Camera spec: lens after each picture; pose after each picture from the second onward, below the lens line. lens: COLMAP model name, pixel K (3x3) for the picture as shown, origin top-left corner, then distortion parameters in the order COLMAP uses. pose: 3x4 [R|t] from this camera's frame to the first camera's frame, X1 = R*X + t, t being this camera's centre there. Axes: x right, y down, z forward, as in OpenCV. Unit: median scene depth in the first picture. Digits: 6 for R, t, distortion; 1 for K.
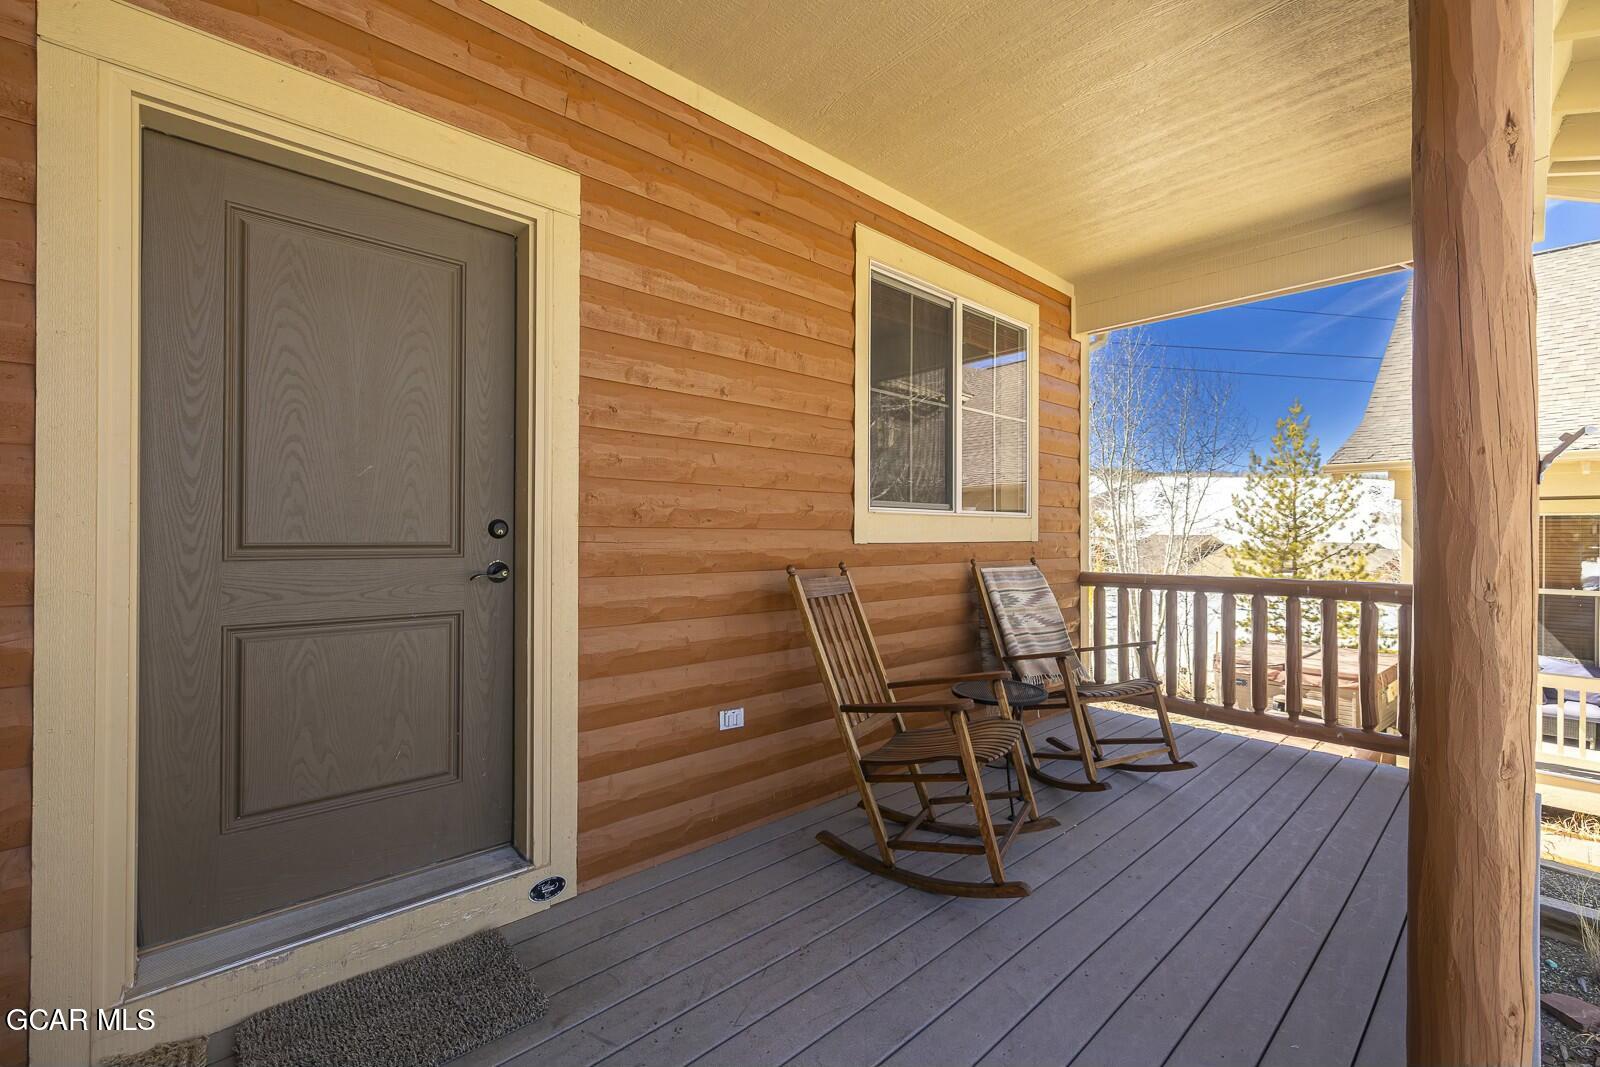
lens RADIAL K [[682.8, 0, 800.0], [0, 682.8, 533.5], [0, 0, 1]] dist [0.000169, 0.000070]
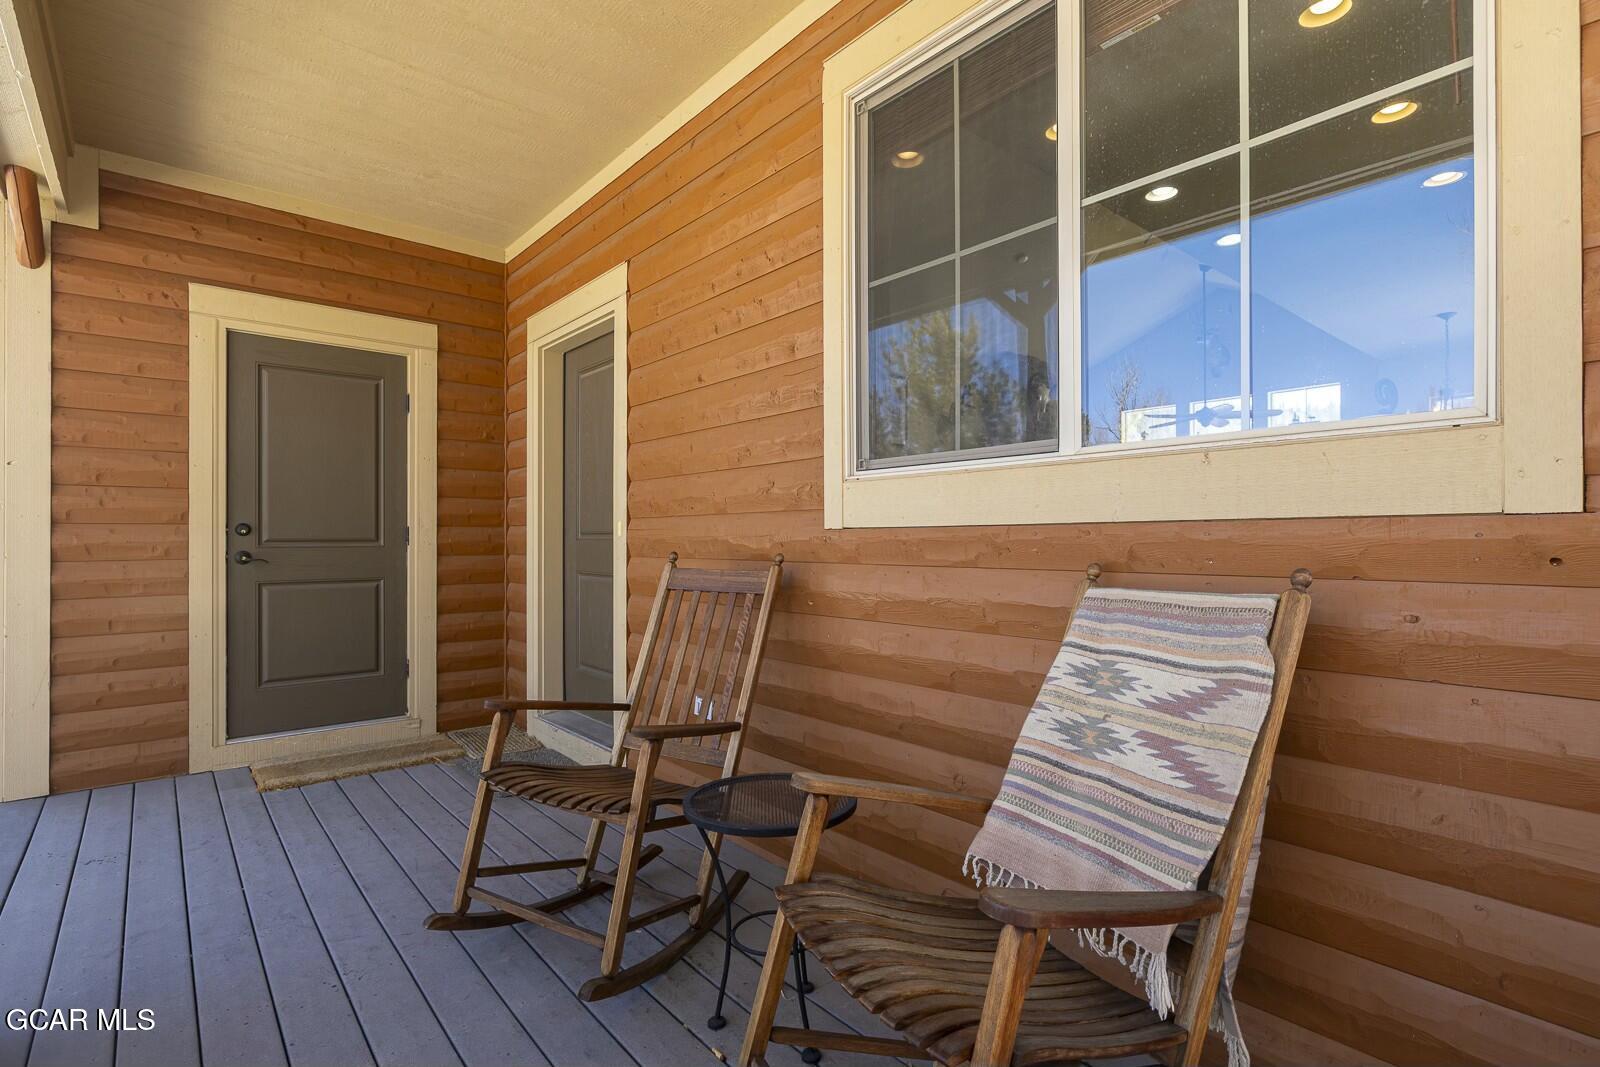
lens RADIAL K [[763.3, 0, 800.0], [0, 763.3, 533.5], [0, 0, 1]] dist [-0.002515, -0.000175]
pose [[-0.037965, -0.011294, -0.999215, 0.854755], [0.004367, 0.999925, -0.011468, 0.027994], [0.999270, -0.004799, -0.037912, 1.013955]]
